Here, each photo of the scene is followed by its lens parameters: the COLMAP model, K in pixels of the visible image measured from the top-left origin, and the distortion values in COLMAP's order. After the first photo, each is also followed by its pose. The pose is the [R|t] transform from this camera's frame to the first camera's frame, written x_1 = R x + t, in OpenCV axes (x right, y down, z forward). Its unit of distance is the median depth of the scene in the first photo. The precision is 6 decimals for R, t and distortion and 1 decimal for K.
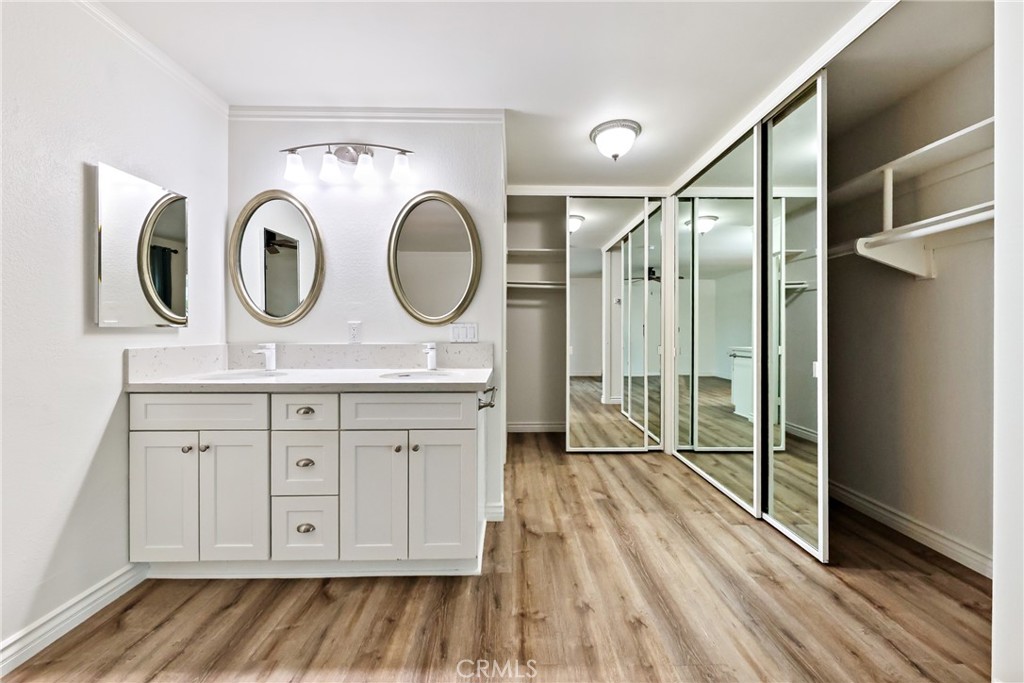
lens RADIAL K [[363.2, 0, 518.4], [0, 363.2, 332.5], [0, 0, 1]] dist [-0.002420, -0.000341]
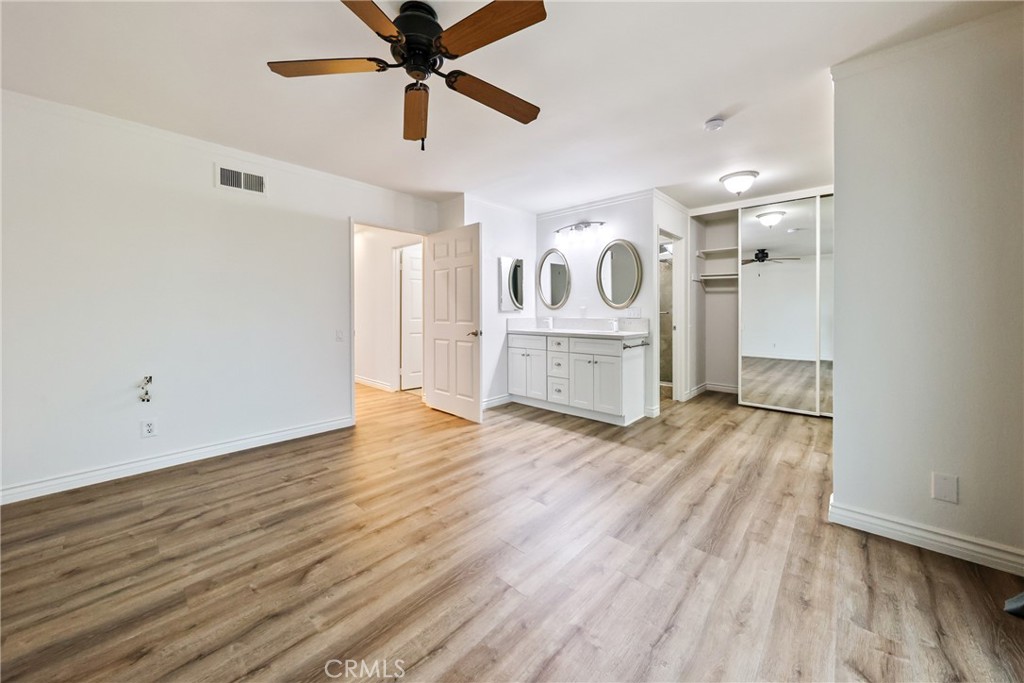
lens RADIAL K [[363.2, 0, 508.9], [0, 363.2, 311.6], [0, 0, 1]] dist [-0.002420, -0.000341]
pose [[0.710416, -0.001301, -0.703781, 0.765918], [0.000090, 0.999998, -0.001759, -0.001751], [0.703782, 0.001186, 0.710415, -0.835941]]
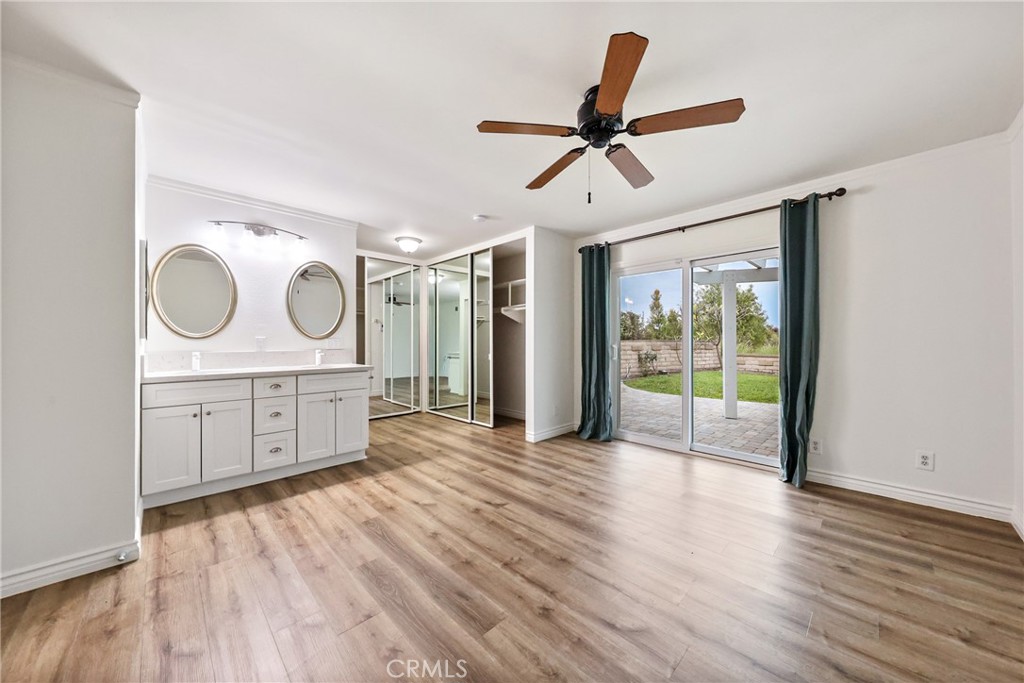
lens RADIAL K [[363.2, 0, 511.3], [0, 363.2, 342.7], [0, 0, 1]] dist [-0.002420, -0.000341]
pose [[0.733181, -0.002427, 0.680029, -0.779293], [0.002315, 0.999997, 0.001073, -0.005243], [-0.680030, 0.000787, 0.733184, -0.948364]]
